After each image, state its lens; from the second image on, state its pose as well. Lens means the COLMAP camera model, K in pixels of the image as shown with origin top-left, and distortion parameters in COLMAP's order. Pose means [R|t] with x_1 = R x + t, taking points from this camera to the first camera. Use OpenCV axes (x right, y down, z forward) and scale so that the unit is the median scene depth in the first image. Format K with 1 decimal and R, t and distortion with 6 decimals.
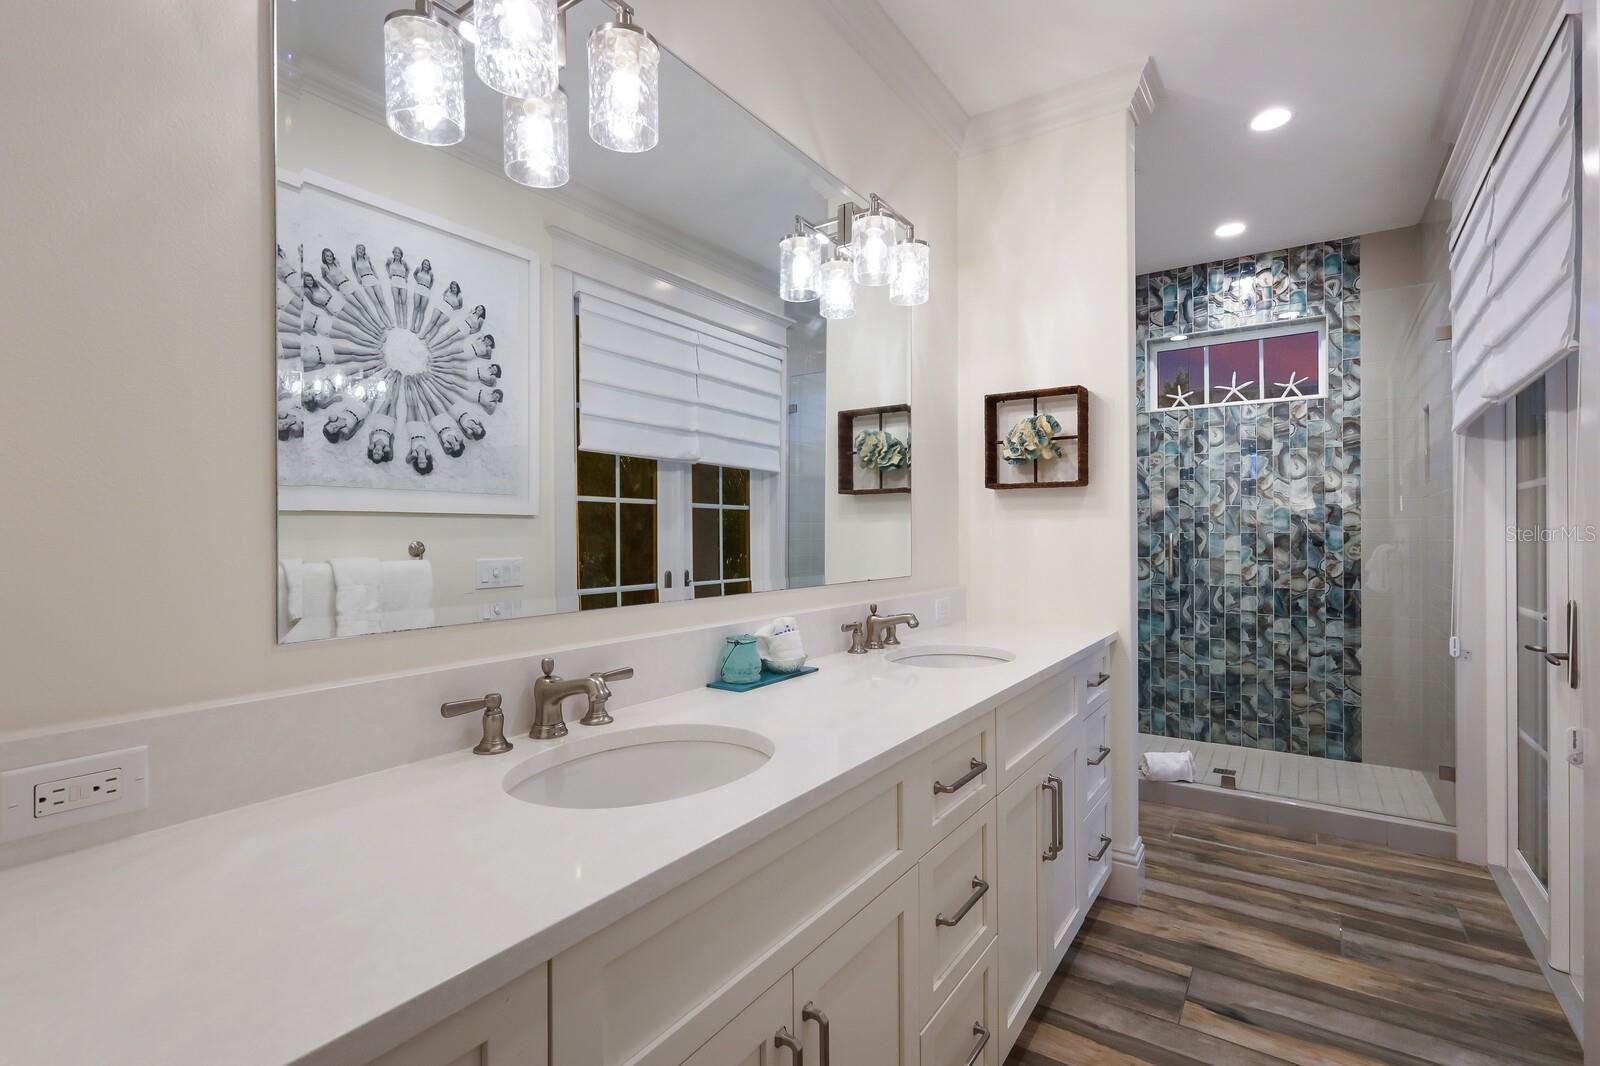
lens RADIAL K [[744.0, 0, 806.5], [0, 744.0, 530.8], [0, 0, 1]] dist [0.004797, -0.000476]
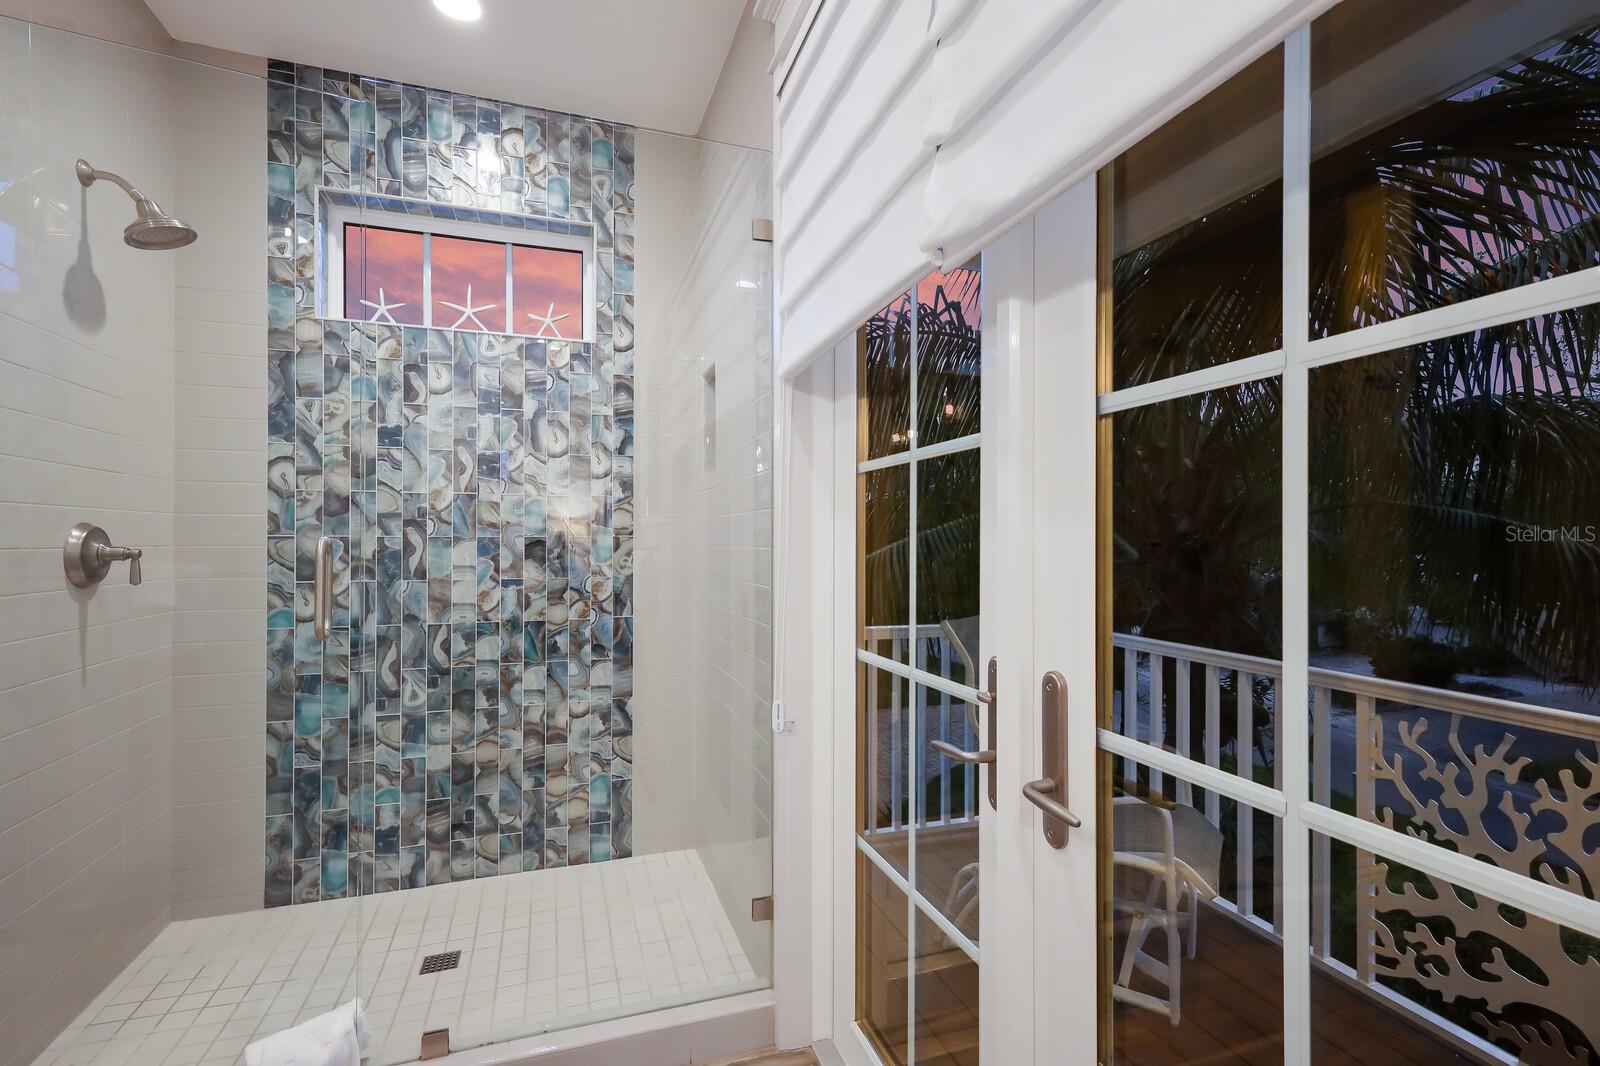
lens RADIAL K [[744.0, 0, 805.9], [0, 744.0, 532.9], [0, 0, 1]] dist [0.004797, -0.000476]
pose [[0.606521, 0.007415, 0.795033, 0.257012], [-0.005010, 0.999972, -0.005505, 0.001524], [-0.795052, -0.000645, 0.606541, 0.406492]]
